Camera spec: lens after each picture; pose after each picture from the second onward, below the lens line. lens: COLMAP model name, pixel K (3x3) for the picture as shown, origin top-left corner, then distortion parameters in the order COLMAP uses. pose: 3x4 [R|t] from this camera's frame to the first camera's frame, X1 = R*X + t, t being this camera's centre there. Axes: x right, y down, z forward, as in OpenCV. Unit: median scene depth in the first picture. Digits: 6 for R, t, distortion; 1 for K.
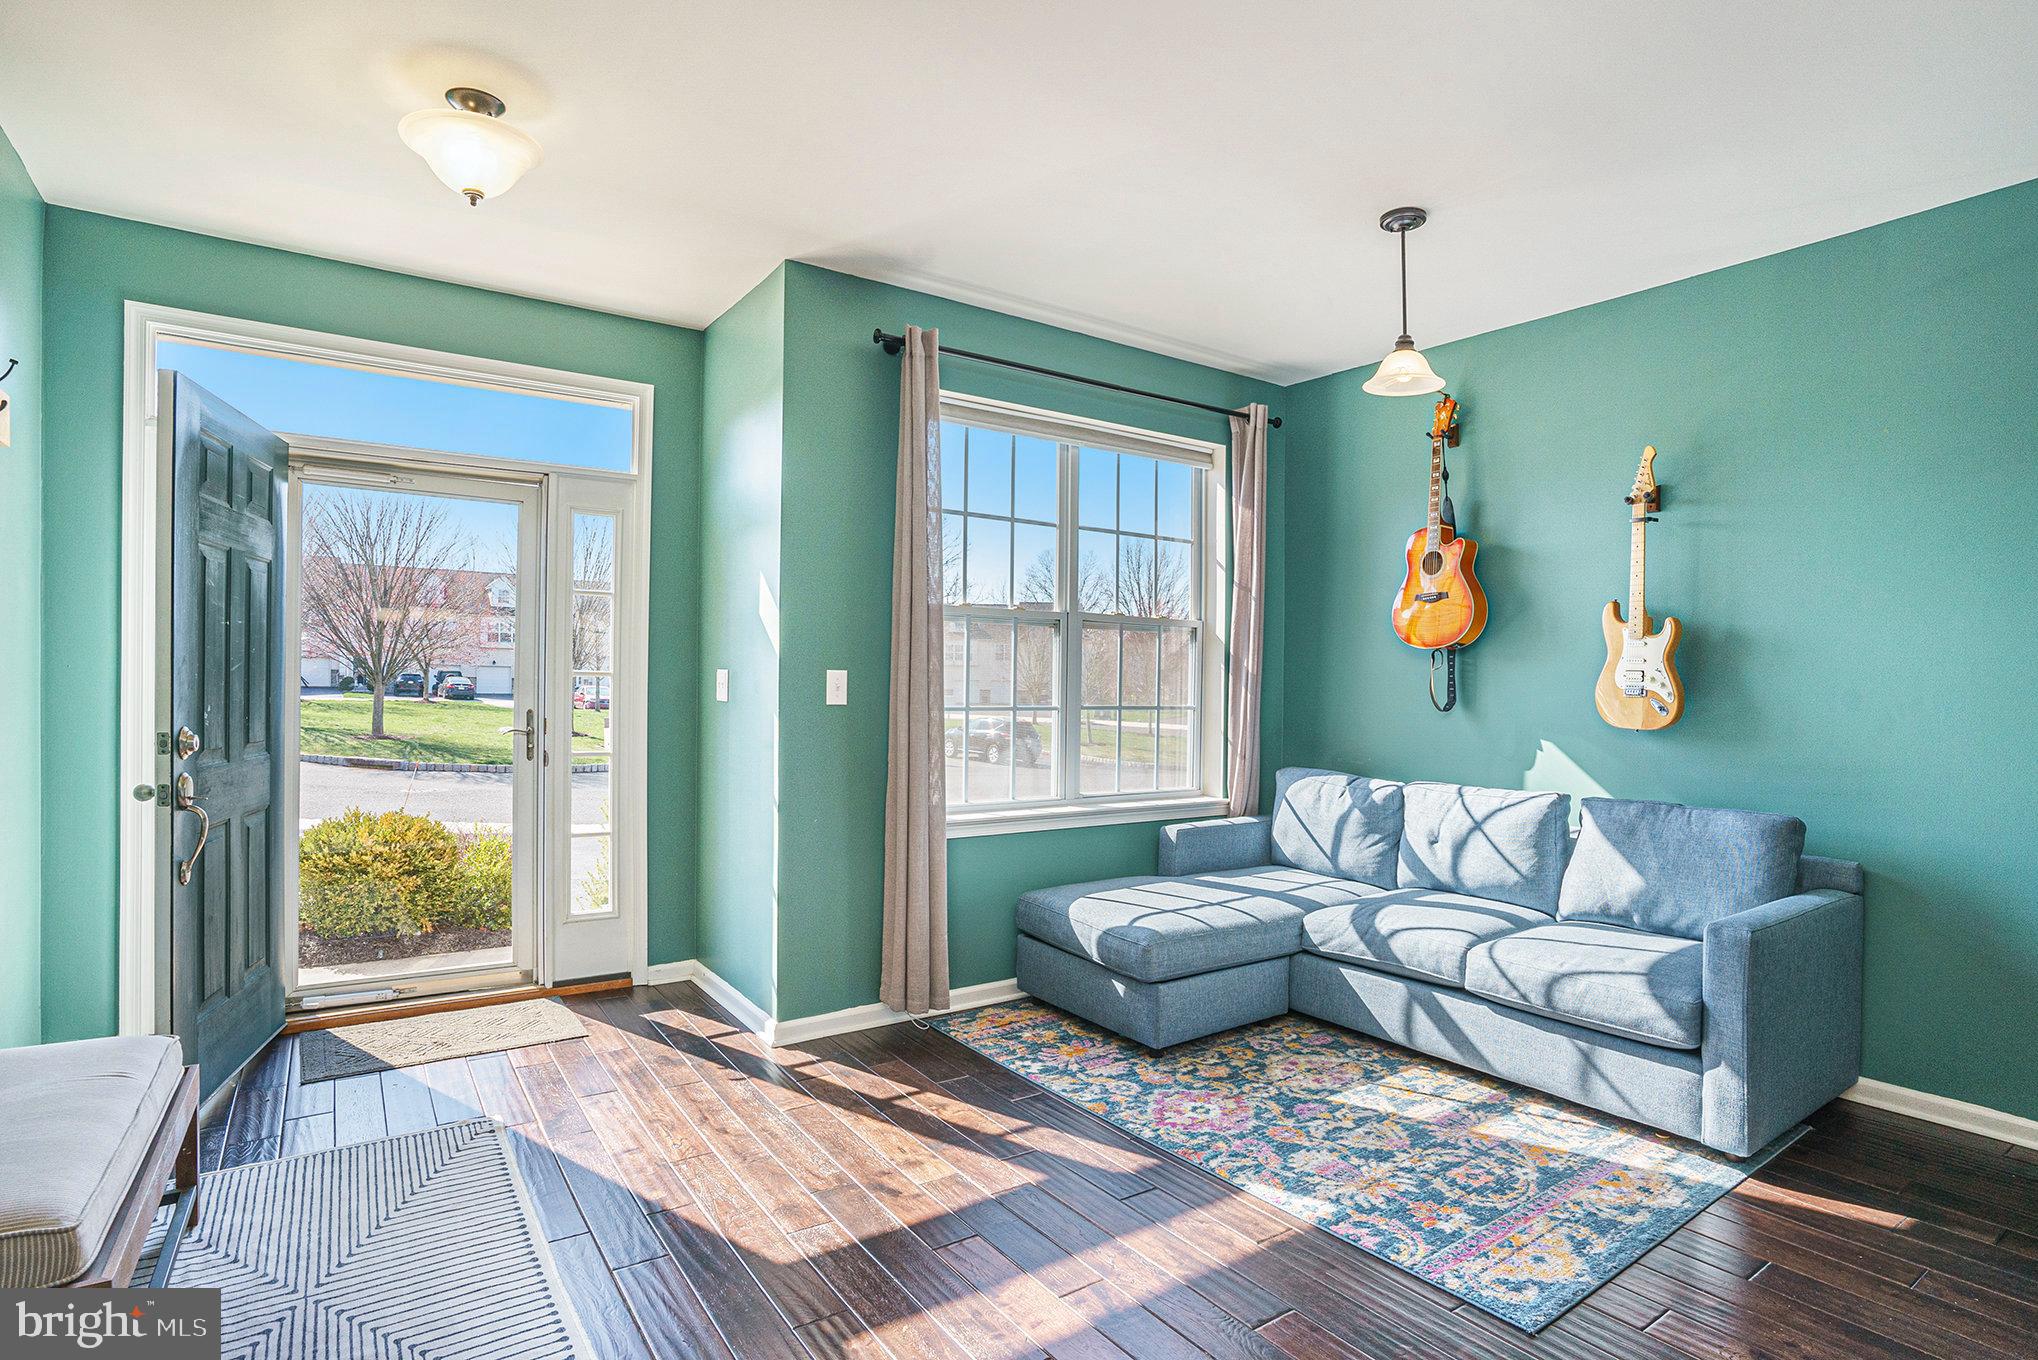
lens RADIAL K [[1005.0, 0, 1016.3], [0, 1005.0, 713.1], [0, 0, 1]] dist [-0.078021, 0.026254]
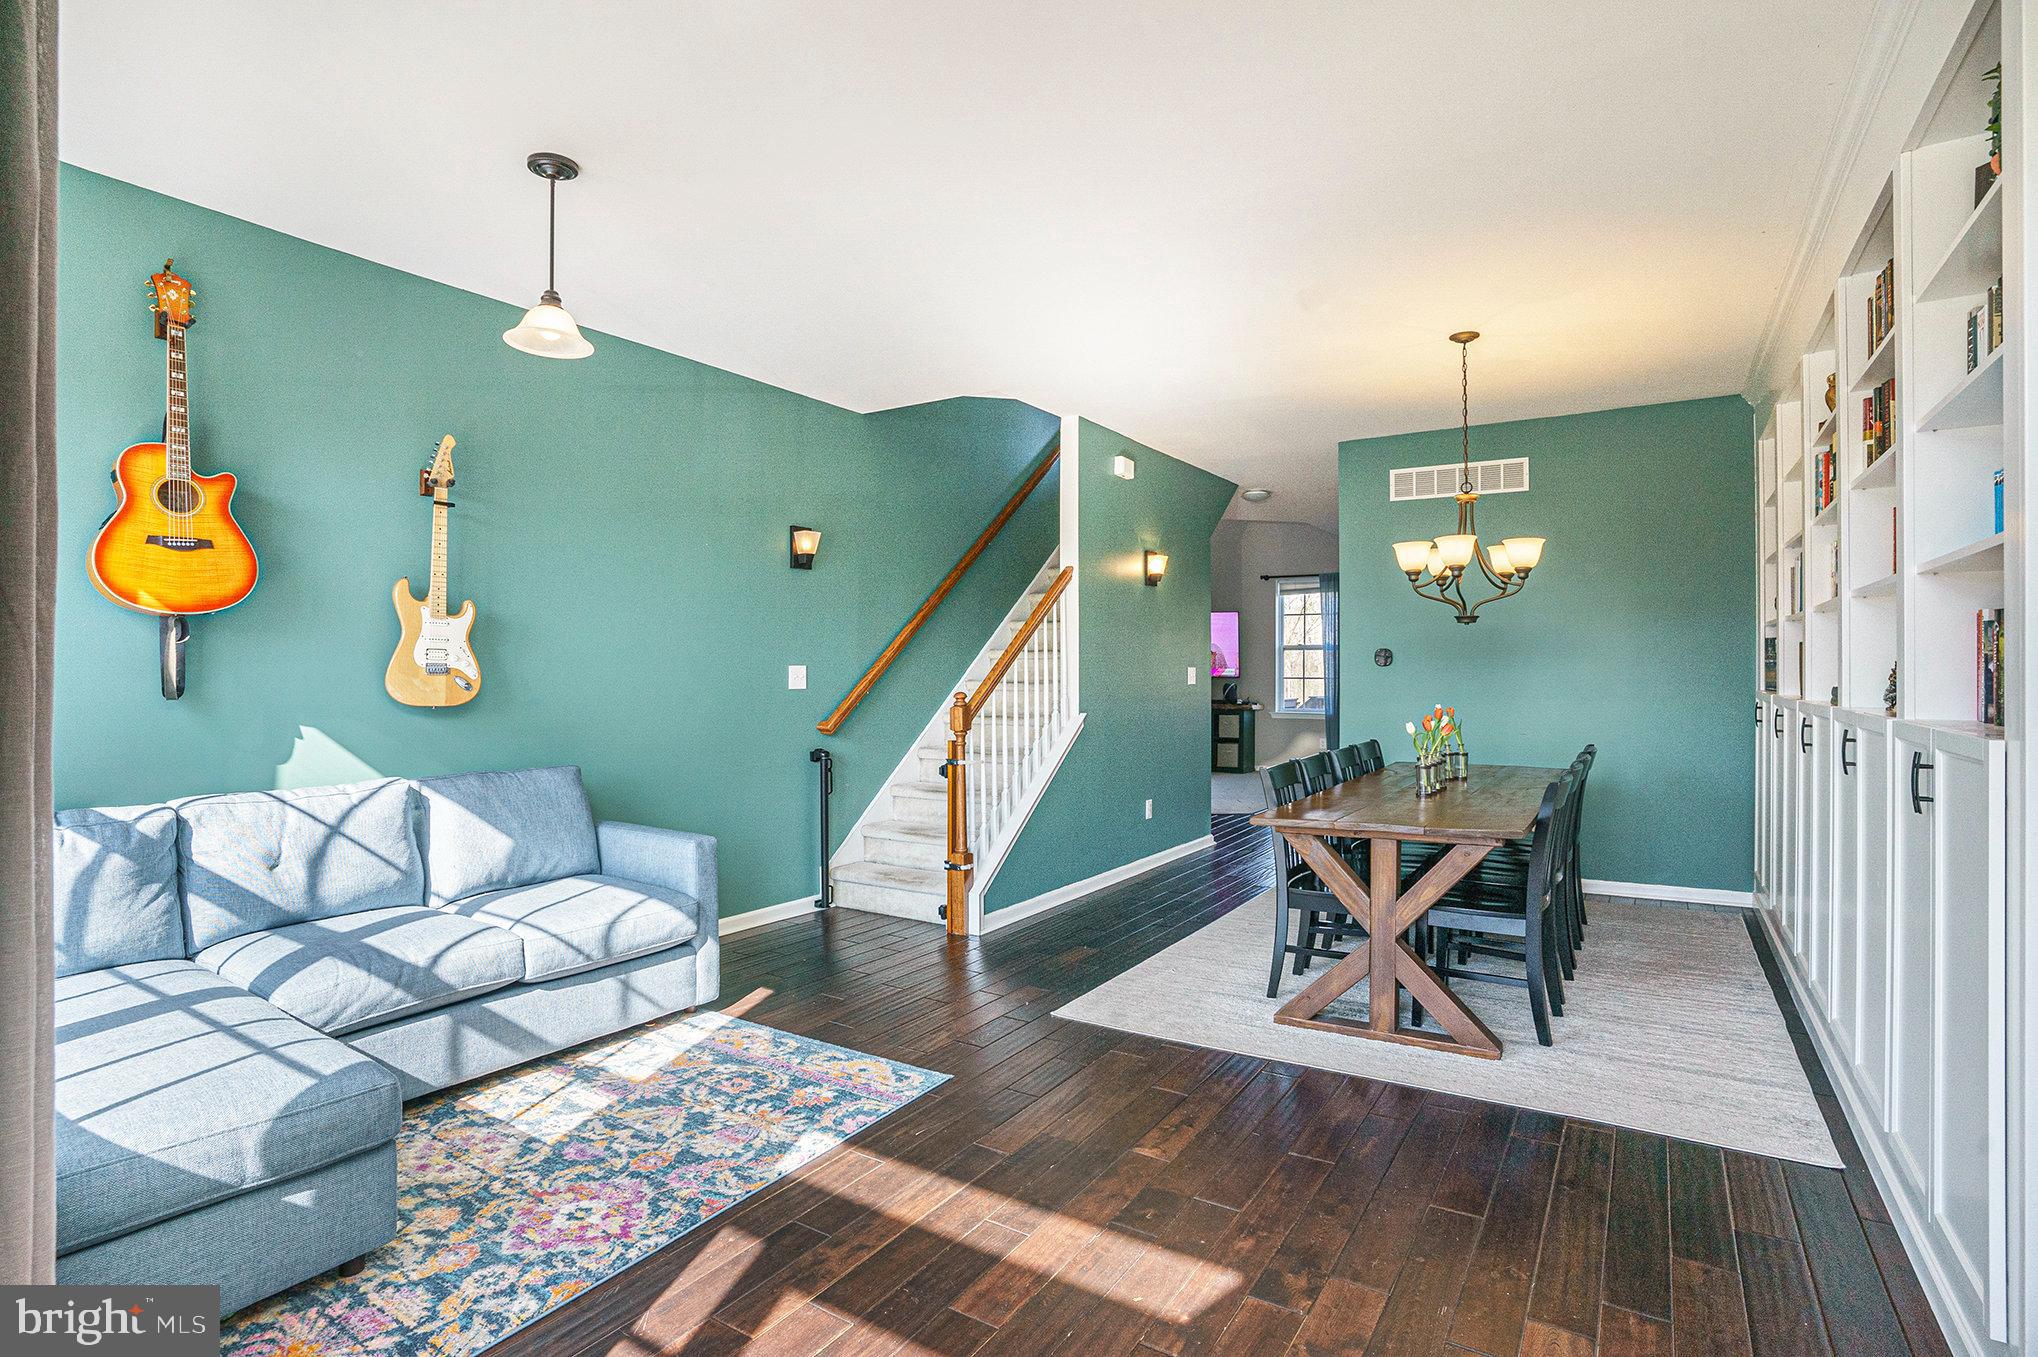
lens RADIAL K [[1053.8, 0, 991.5], [0, 1053.8, 665.8], [0, 0, 1]] dist [-0.085448, 0.045249]
pose [[-0.371098, -0.003213, 0.928588, -0.601028], [0.027186, 0.999528, 0.014323, -0.026239], [-0.928196, 0.030560, -0.370835, 0.879768]]
